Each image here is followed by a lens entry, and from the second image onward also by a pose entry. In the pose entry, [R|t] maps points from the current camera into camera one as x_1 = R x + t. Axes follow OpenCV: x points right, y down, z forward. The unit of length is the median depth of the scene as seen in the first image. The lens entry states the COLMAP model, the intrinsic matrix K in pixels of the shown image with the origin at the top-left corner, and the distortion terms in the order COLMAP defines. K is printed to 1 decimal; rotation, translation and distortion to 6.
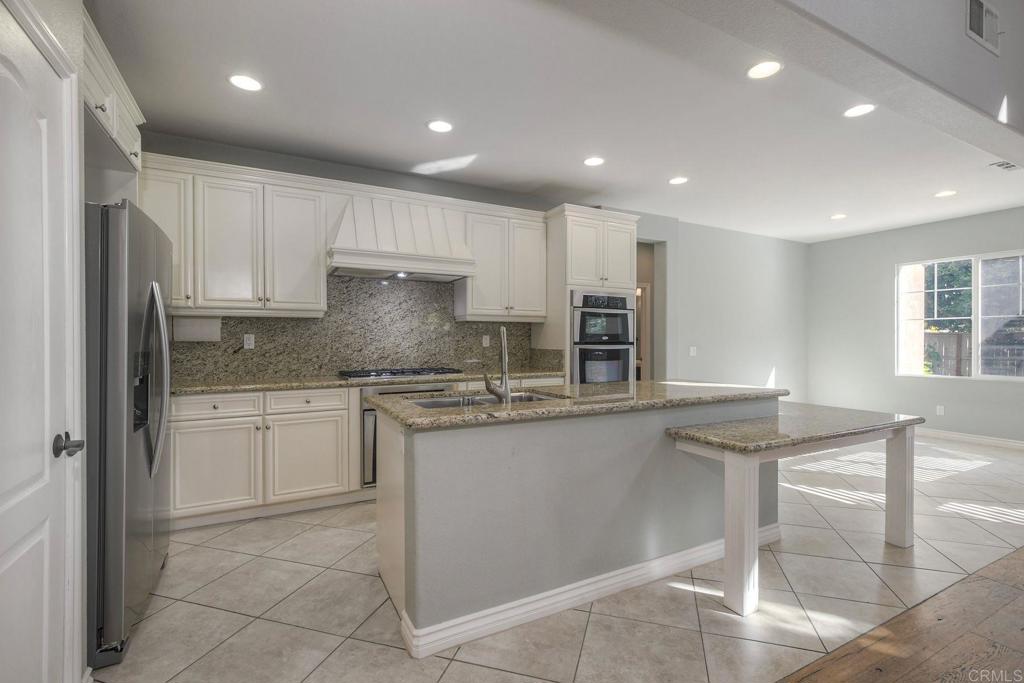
lens RADIAL K [[466.3, 0, 510.2], [0, 466.3, 339.4], [0, 0, 1]] dist [0.003717, -0.001391]
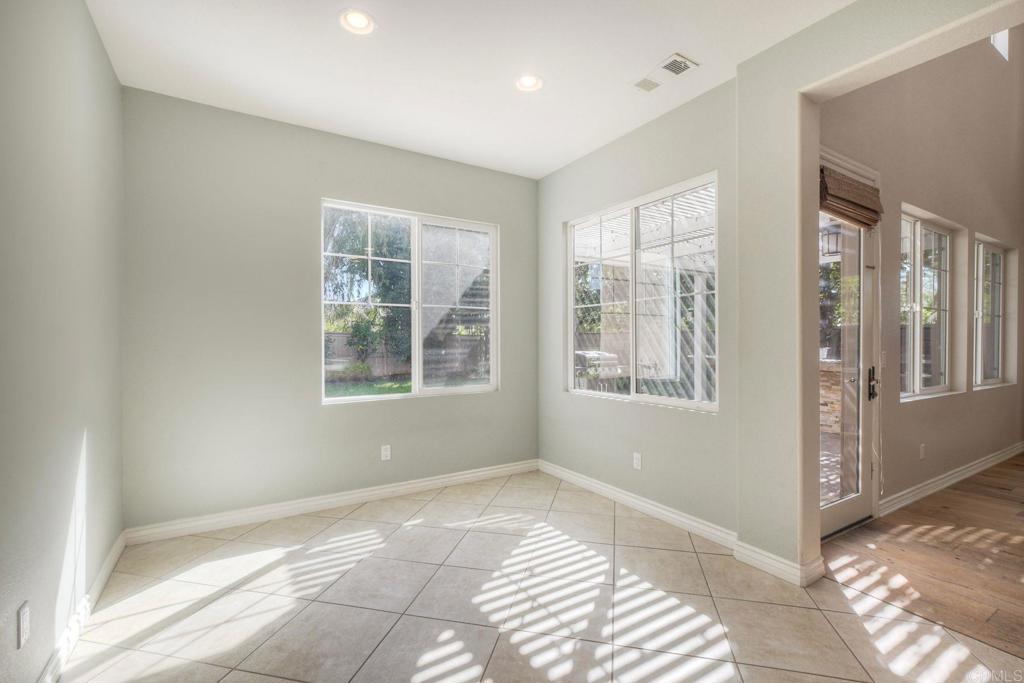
lens RADIAL K [[466.3, 0, 511.2], [0, 466.3, 337.8], [0, 0, 1]] dist [0.003717, -0.001391]
pose [[-0.067728, -0.001784, 0.997702, 0.303253], [0.000412, 0.999998, 0.001816, -0.001292], [-0.997704, 0.000534, -0.067727, 0.909060]]
